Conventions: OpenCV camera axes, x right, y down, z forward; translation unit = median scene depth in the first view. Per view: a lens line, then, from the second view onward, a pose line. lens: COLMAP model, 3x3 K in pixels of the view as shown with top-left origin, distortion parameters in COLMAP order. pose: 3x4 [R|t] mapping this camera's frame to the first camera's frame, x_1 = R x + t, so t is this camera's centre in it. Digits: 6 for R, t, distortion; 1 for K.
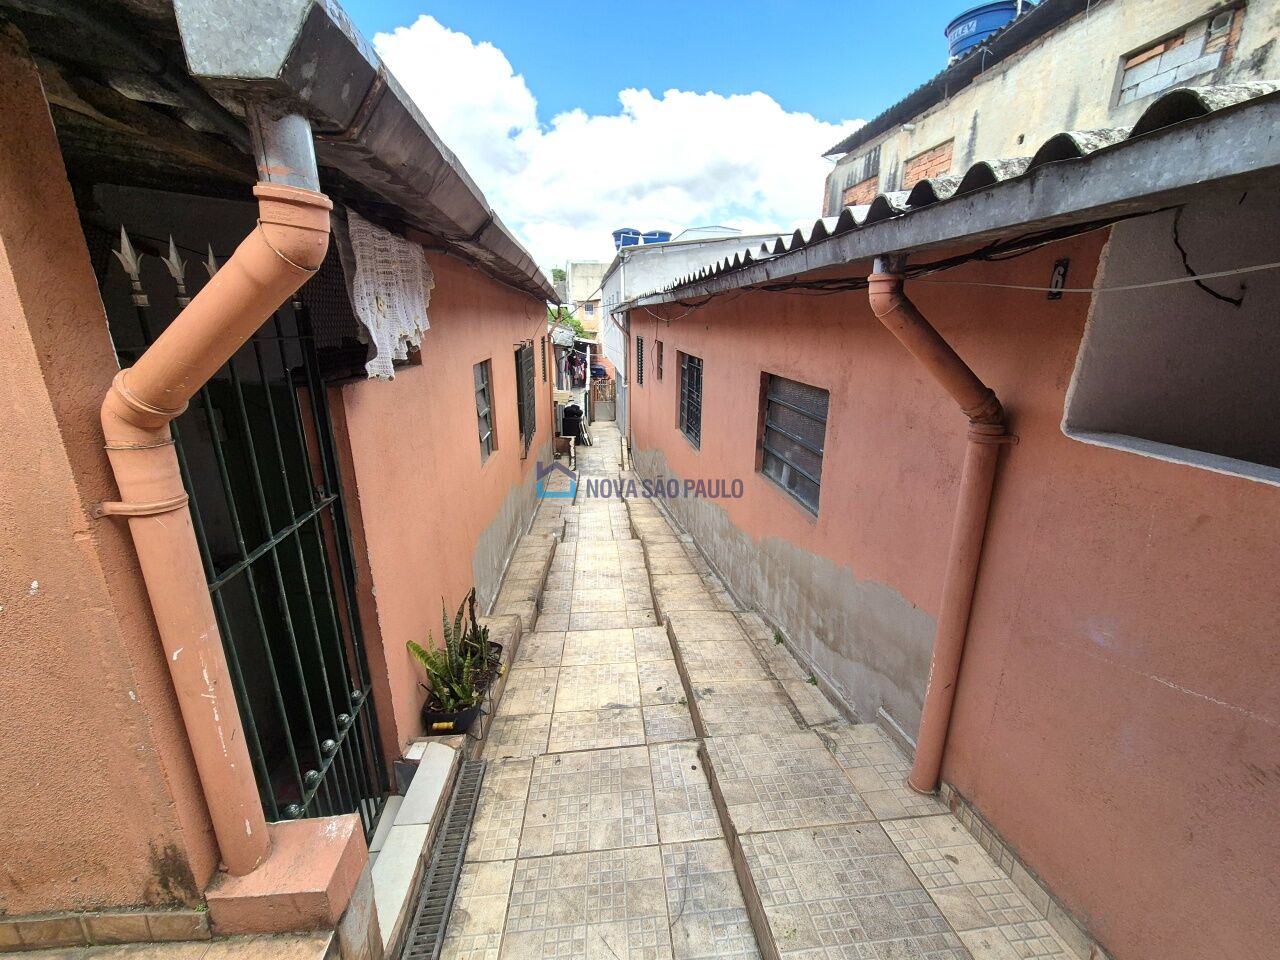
lens RADIAL K [[524.6, 0, 636.8], [0, 524.6, 478.6], [0, 0, 1]] dist [0.003022, -0.001381]
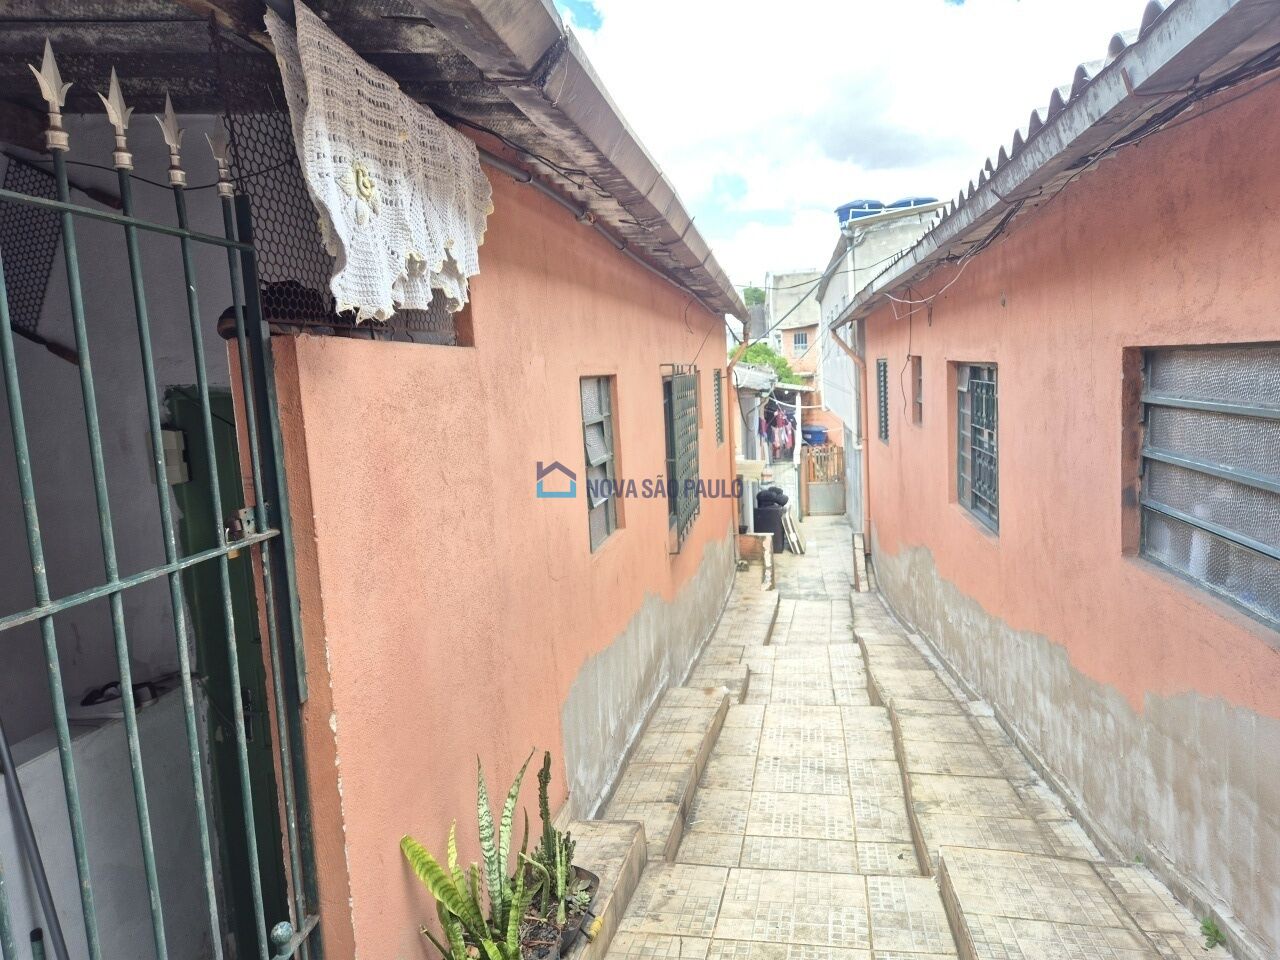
lens RADIAL K [[842.3, 0, 645.0], [0, 842.3, 480.0], [0, 0, 1]] dist [0.073738, -0.063022]
pose [[0.960953, -0.023062, -0.275749, 0.017172], [-0.024070, 0.985777, -0.166324, 0.044473], [0.275663, 0.166467, 0.946730, 0.095310]]
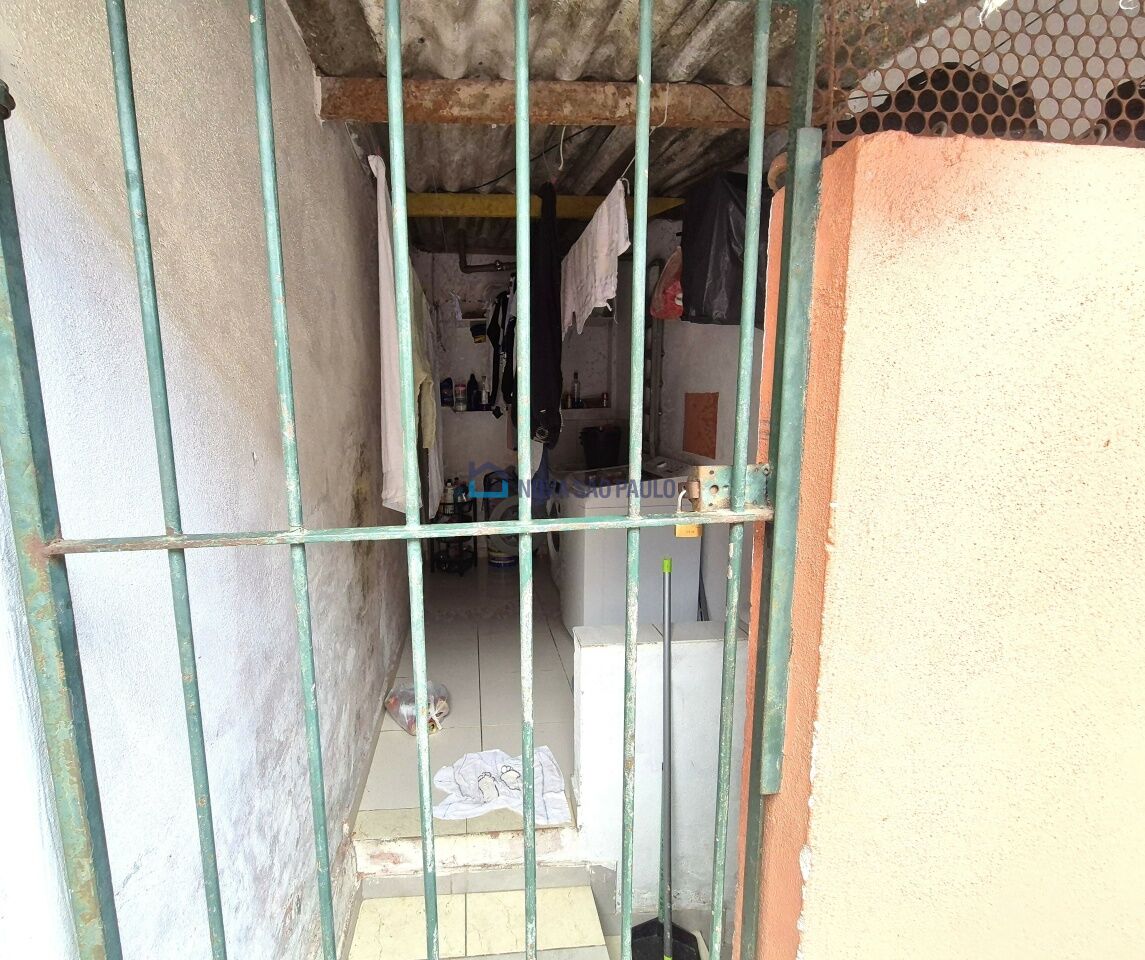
lens RADIAL K [[558.0, 0, 571.5], [0, 558.0, 466.3], [0, 0, 1]] dist [-0.000363, 0.000032]
pose [[-0.014697, 0.158320, -0.987278, -0.088640], [-0.281588, 0.946767, 0.156015, -0.004824], [0.959423, 0.280298, 0.030666, 0.323653]]
